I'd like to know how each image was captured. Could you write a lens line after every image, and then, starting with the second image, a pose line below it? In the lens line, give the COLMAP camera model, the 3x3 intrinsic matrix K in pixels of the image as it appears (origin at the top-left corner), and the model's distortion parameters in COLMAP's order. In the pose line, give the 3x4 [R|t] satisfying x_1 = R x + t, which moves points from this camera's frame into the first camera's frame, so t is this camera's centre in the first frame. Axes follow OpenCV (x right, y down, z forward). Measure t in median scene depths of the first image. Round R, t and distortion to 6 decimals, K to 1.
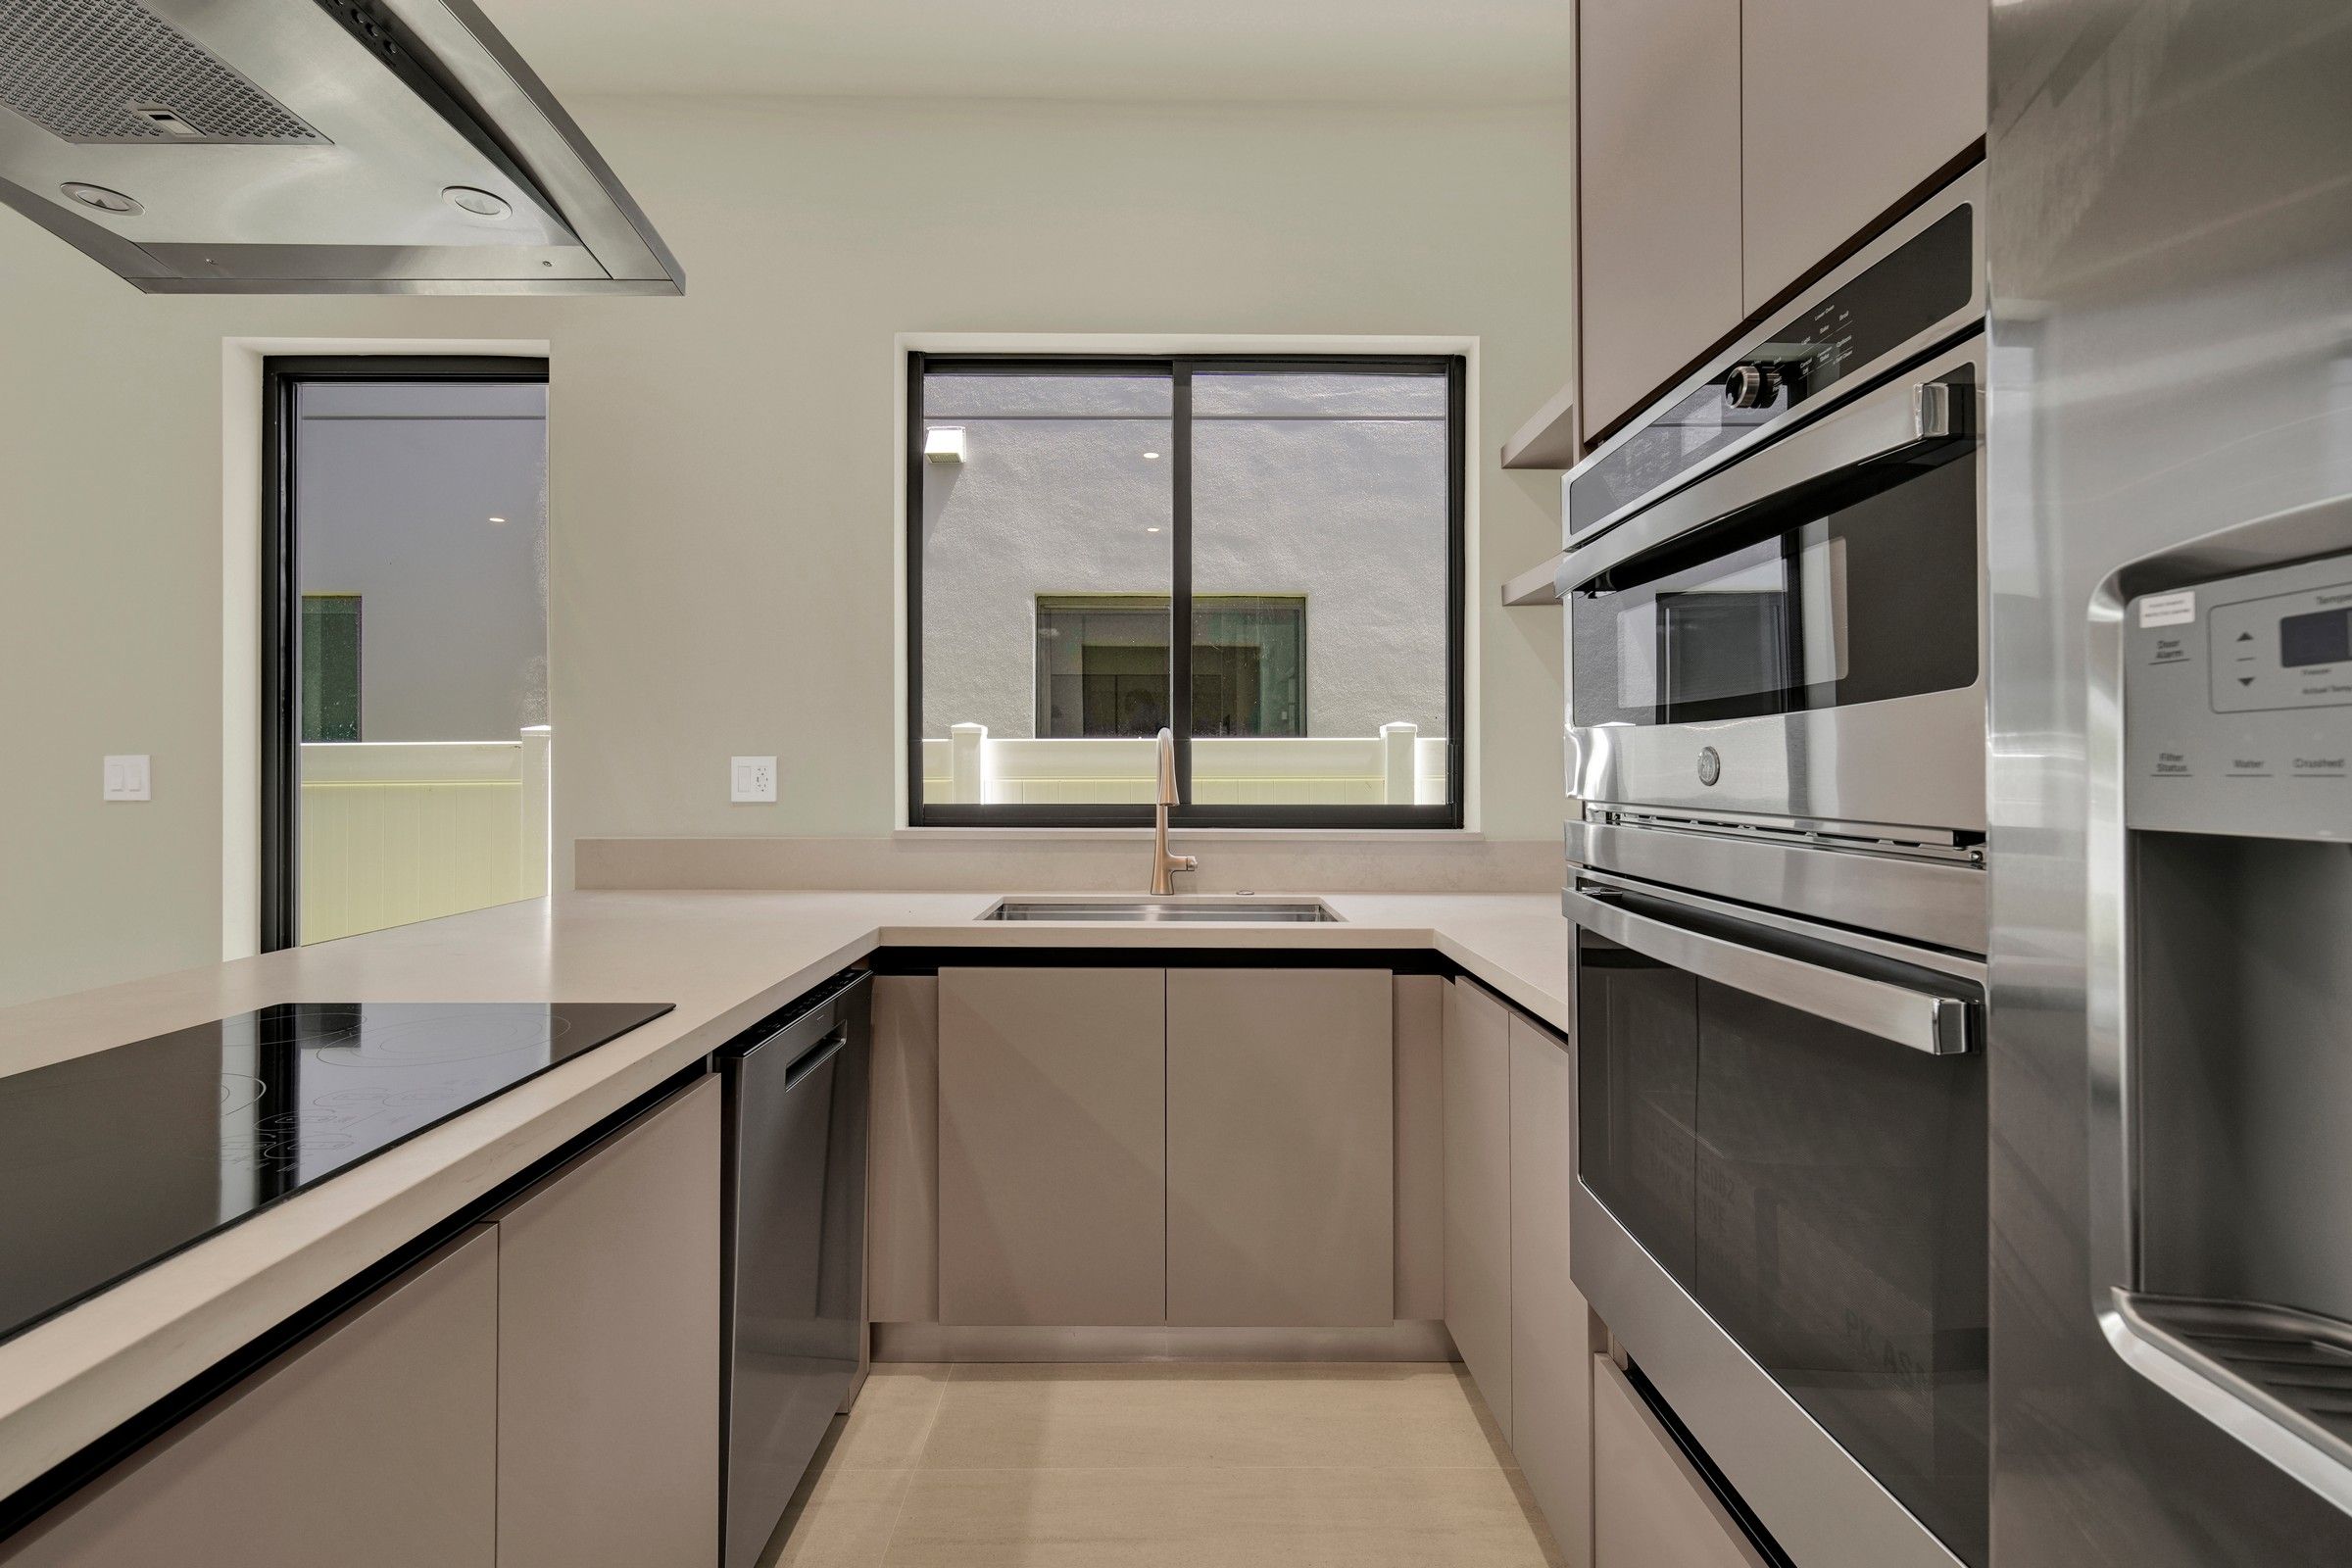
lens RADIAL K [[1052.6, 0, 1187.3], [0, 1052.6, 758.5], [0, 0, 1]] dist [-0.011762, 0.003260]
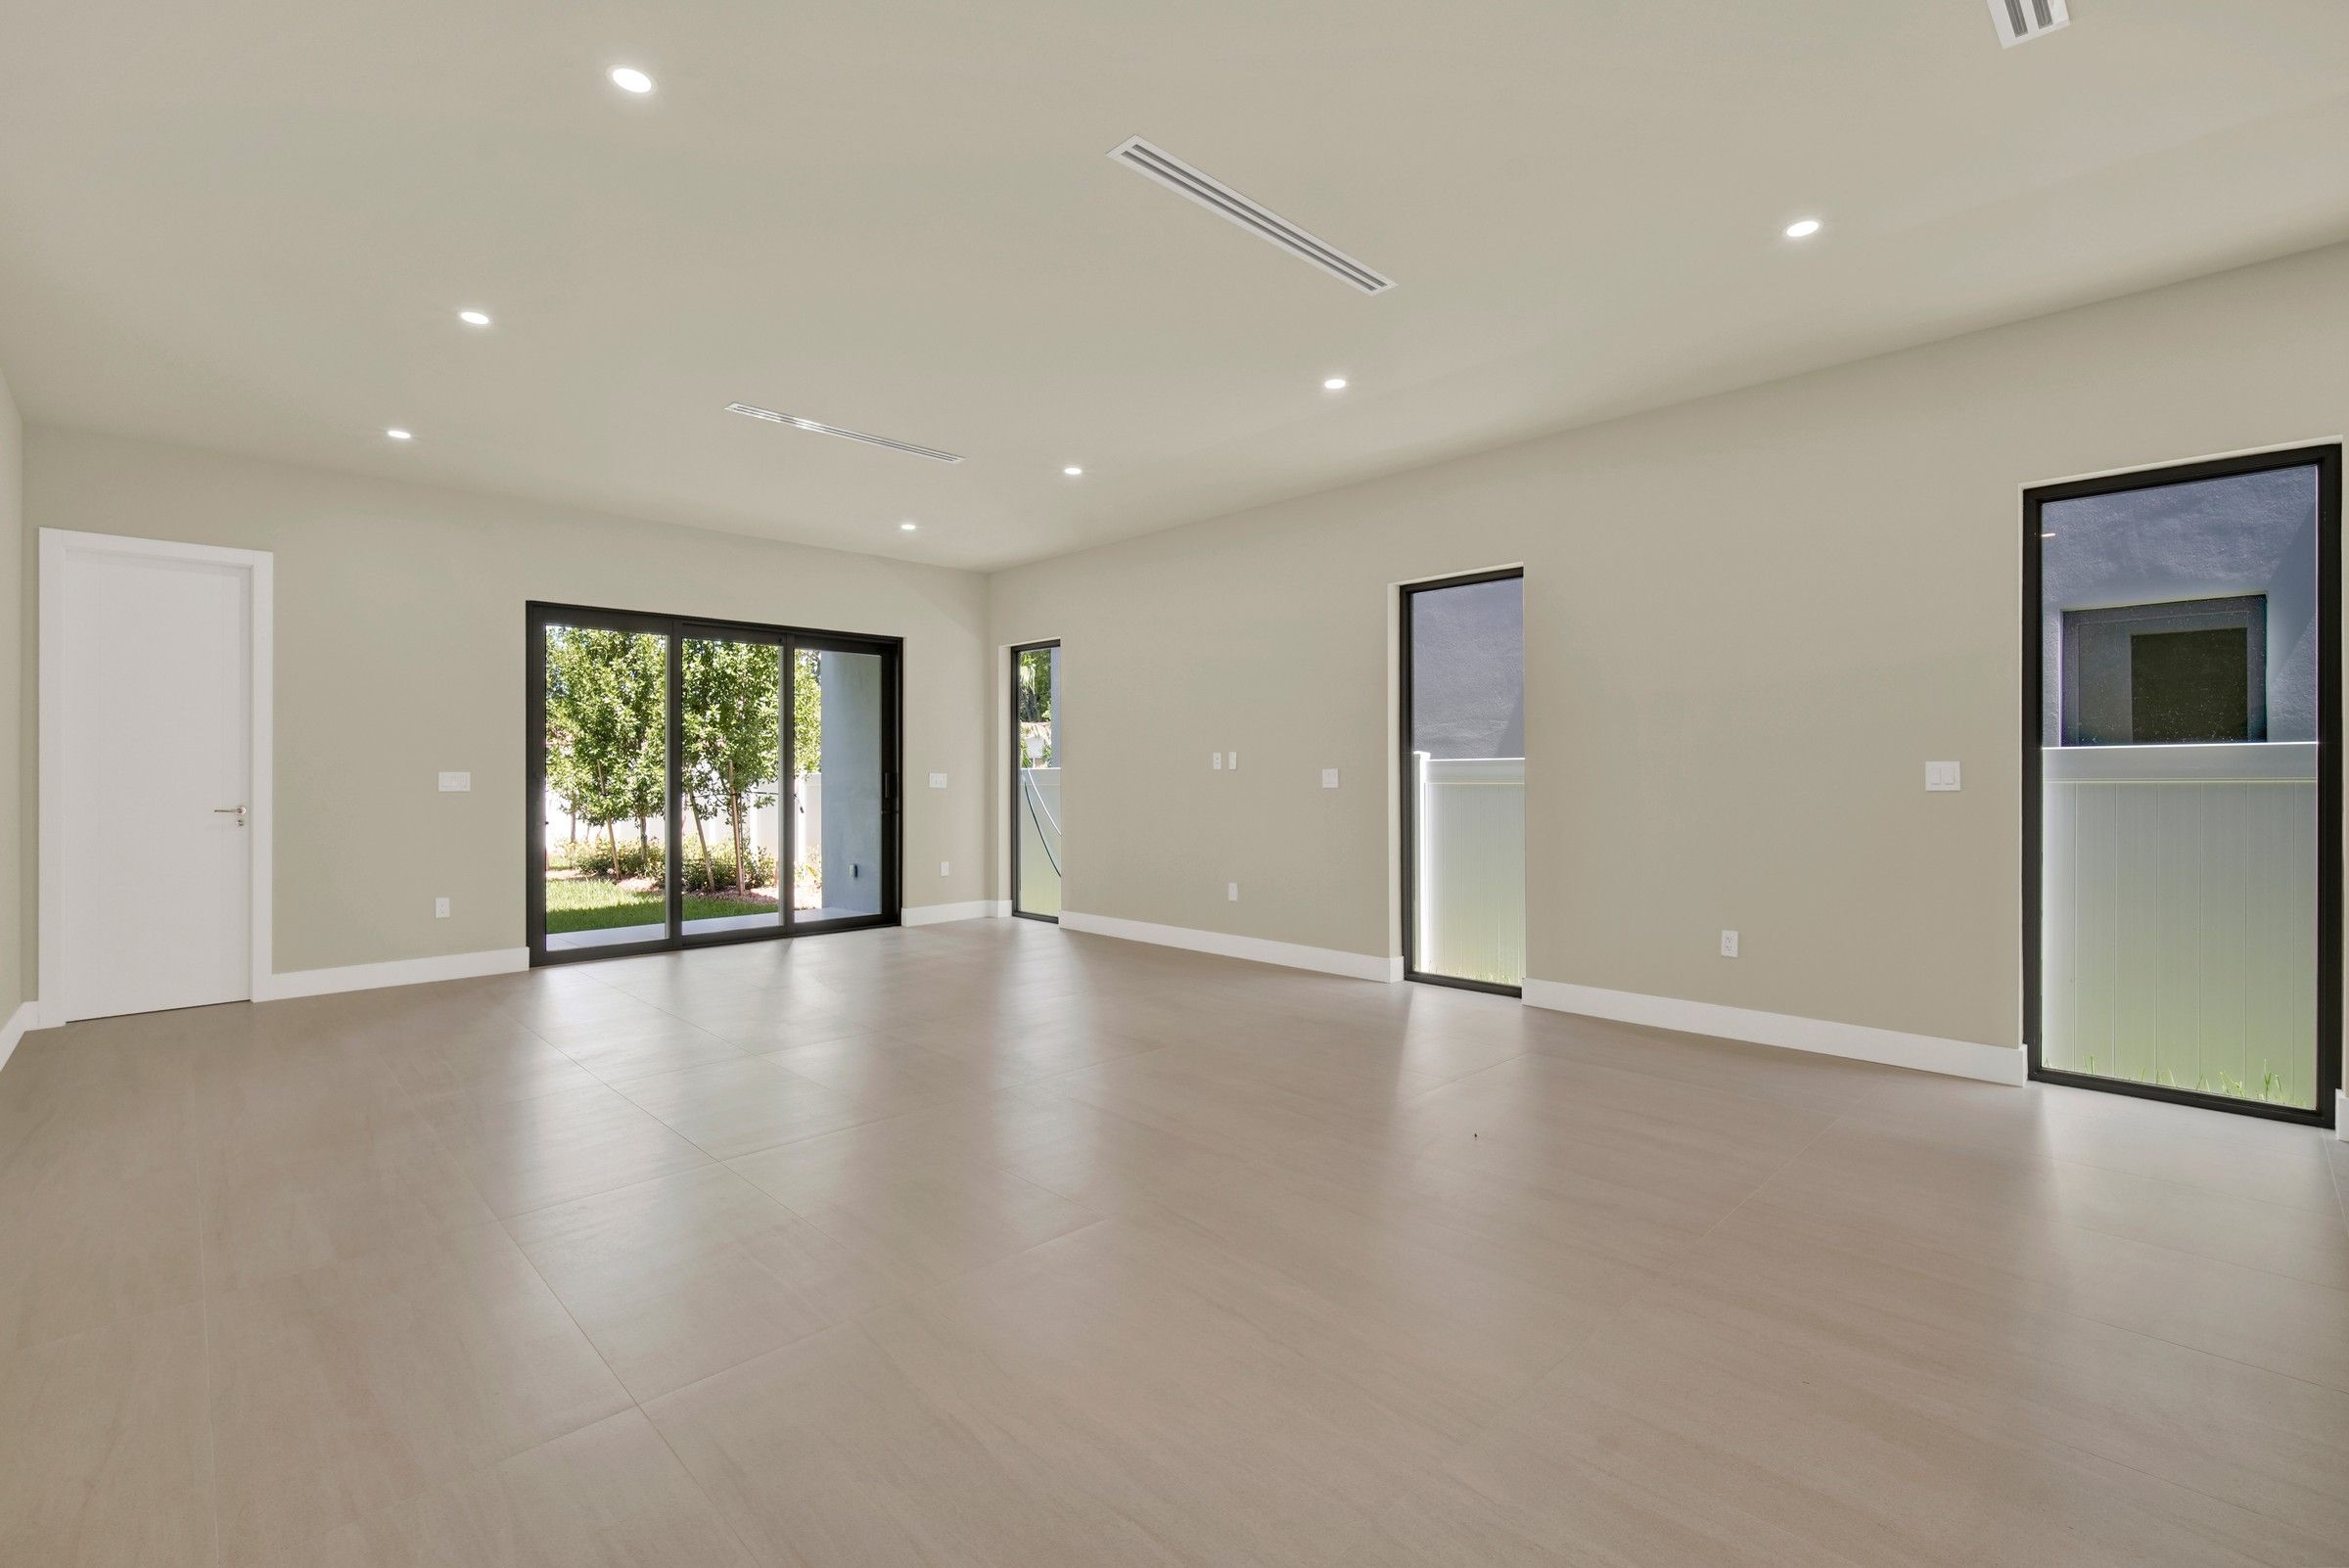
lens RADIAL K [[1051.3, 0, 1180.2], [0, 1051.3, 768.6], [0, 0, 1]] dist [-0.011762, 0.003260]
pose [[0.680517, -0.007929, -0.732690, -0.599262], [0.014513, 0.999891, 0.002659, -0.013199], [0.732589, -0.012443, 0.680558, -0.866330]]
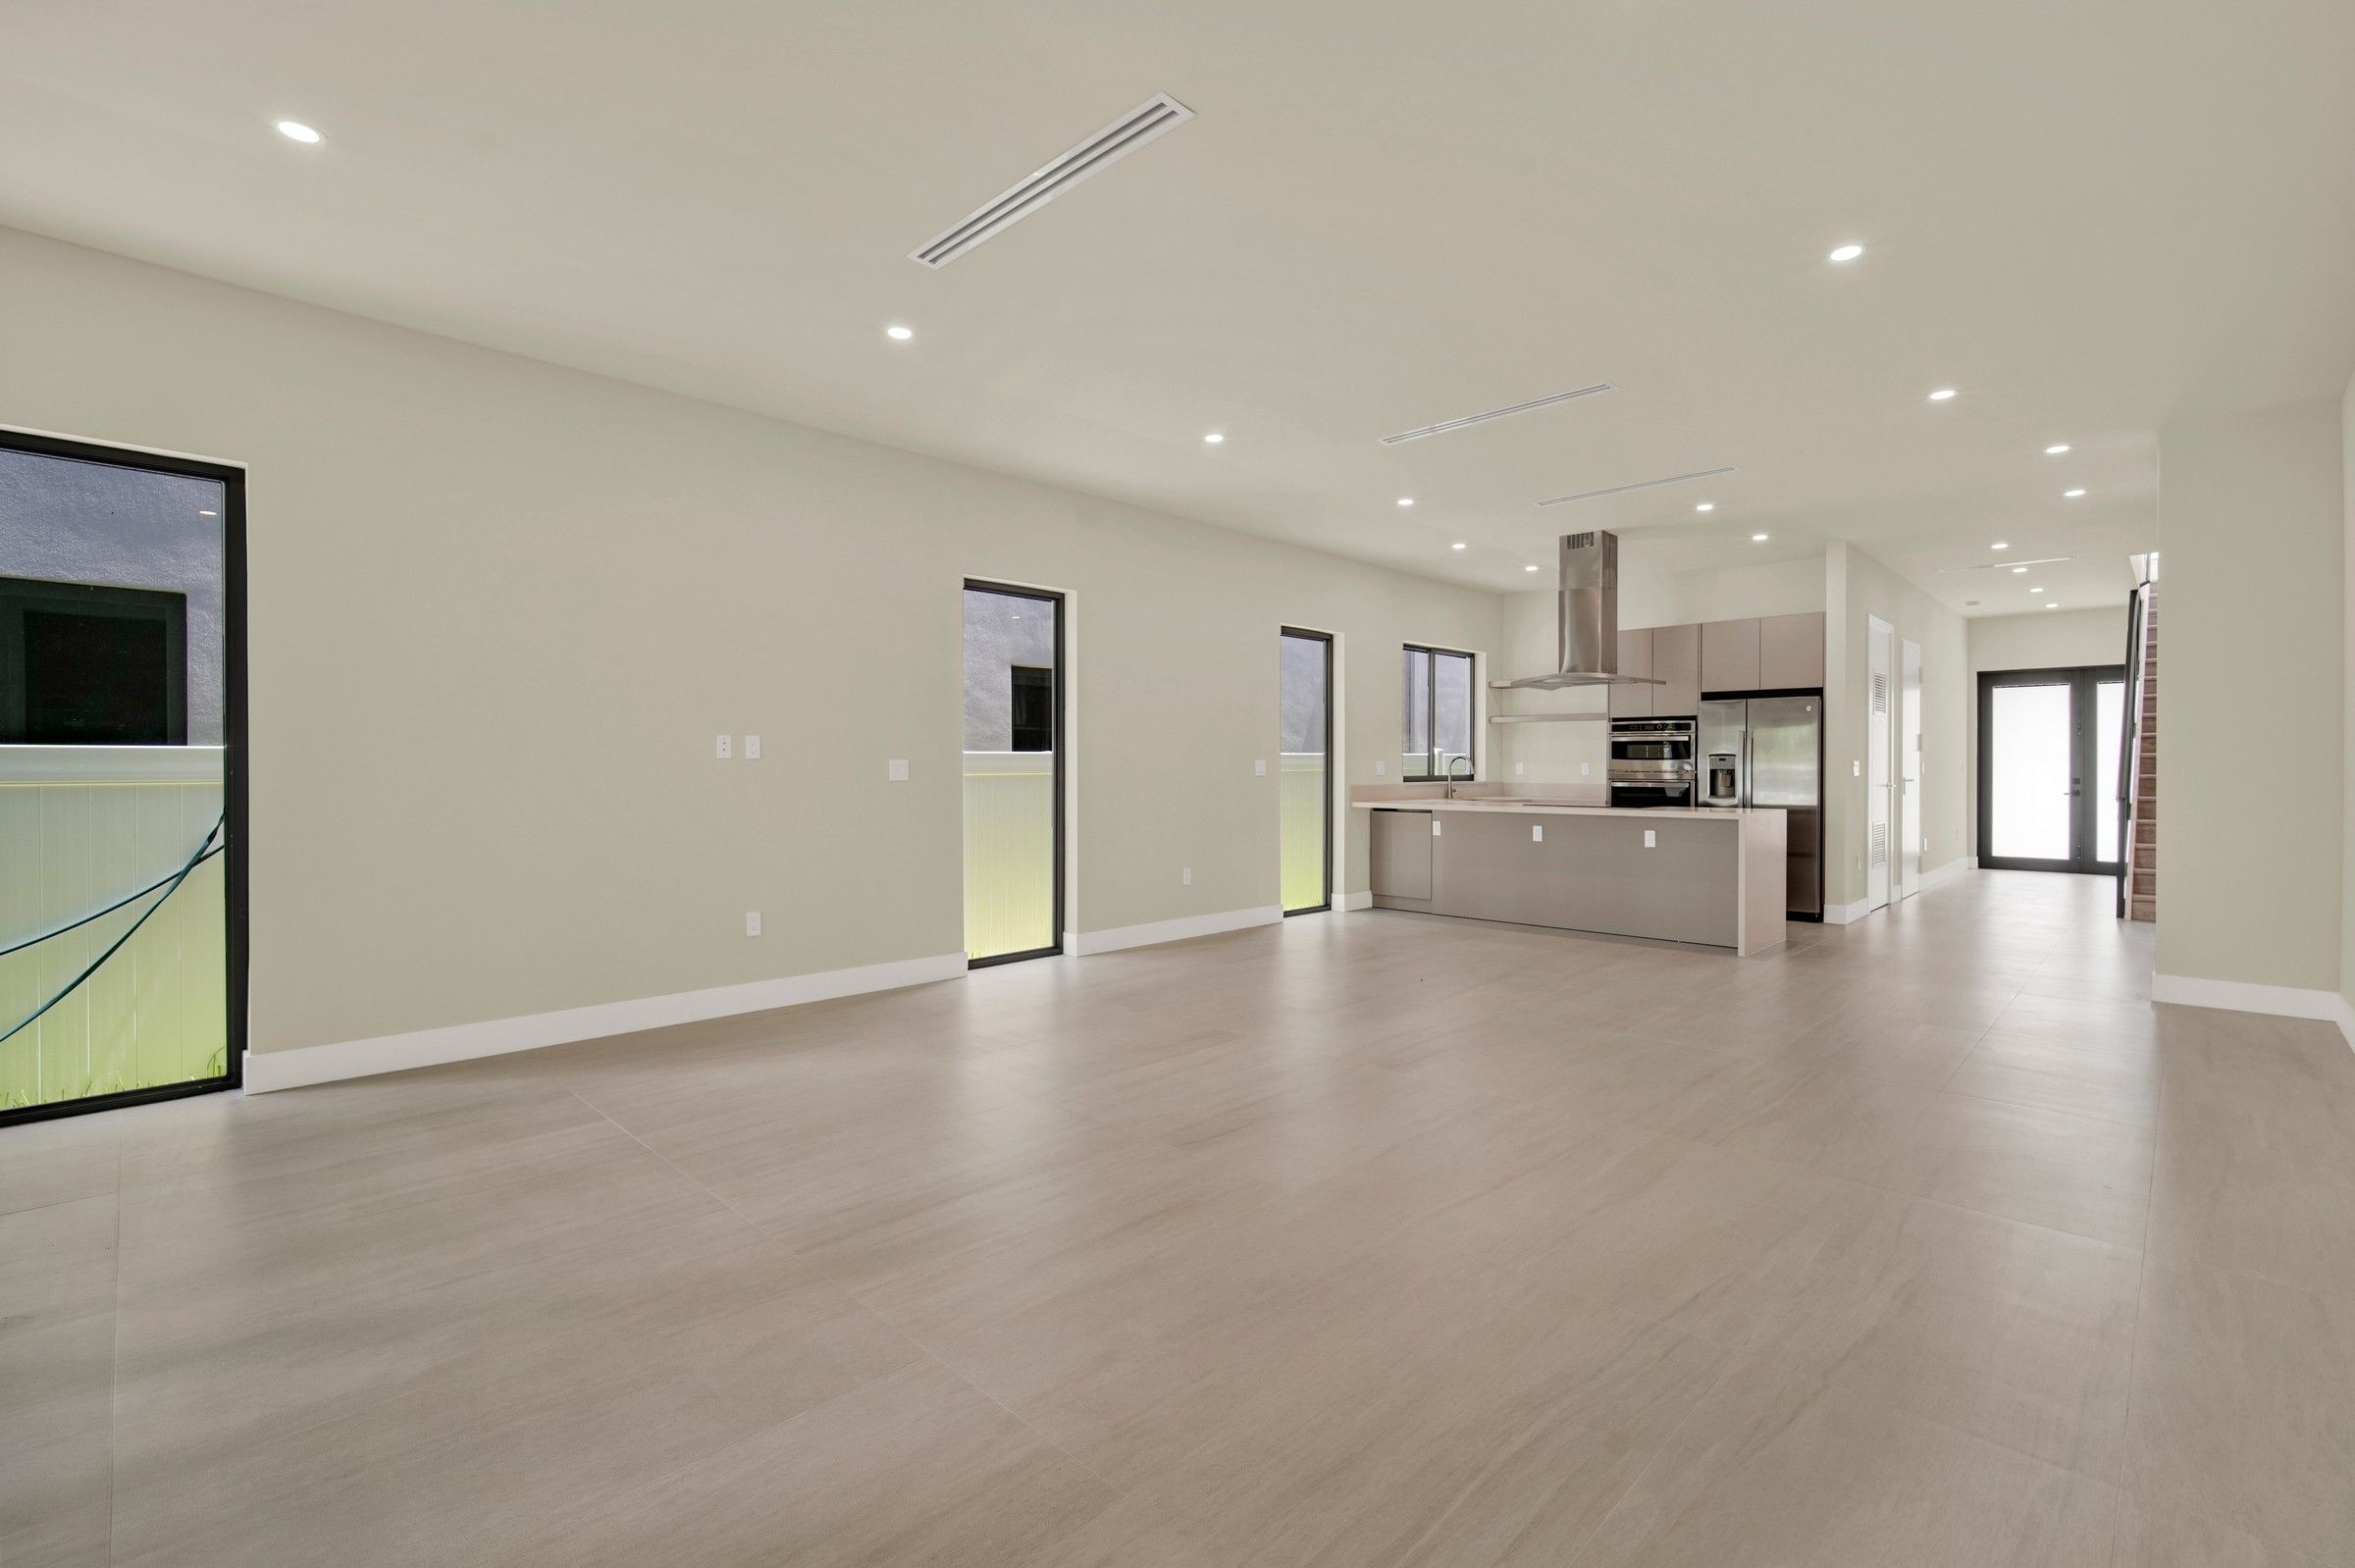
lens RADIAL K [[1053.9, 0, 1189.0], [0, 1053.9, 766.2], [0, 0, 1]] dist [-0.011762, 0.003260]
pose [[0.707089, -0.001280, 0.707123, -3.078532], [-0.010054, 0.999879, 0.011864, -0.019101], [-0.707053, -0.015498, 0.706991, -0.925740]]
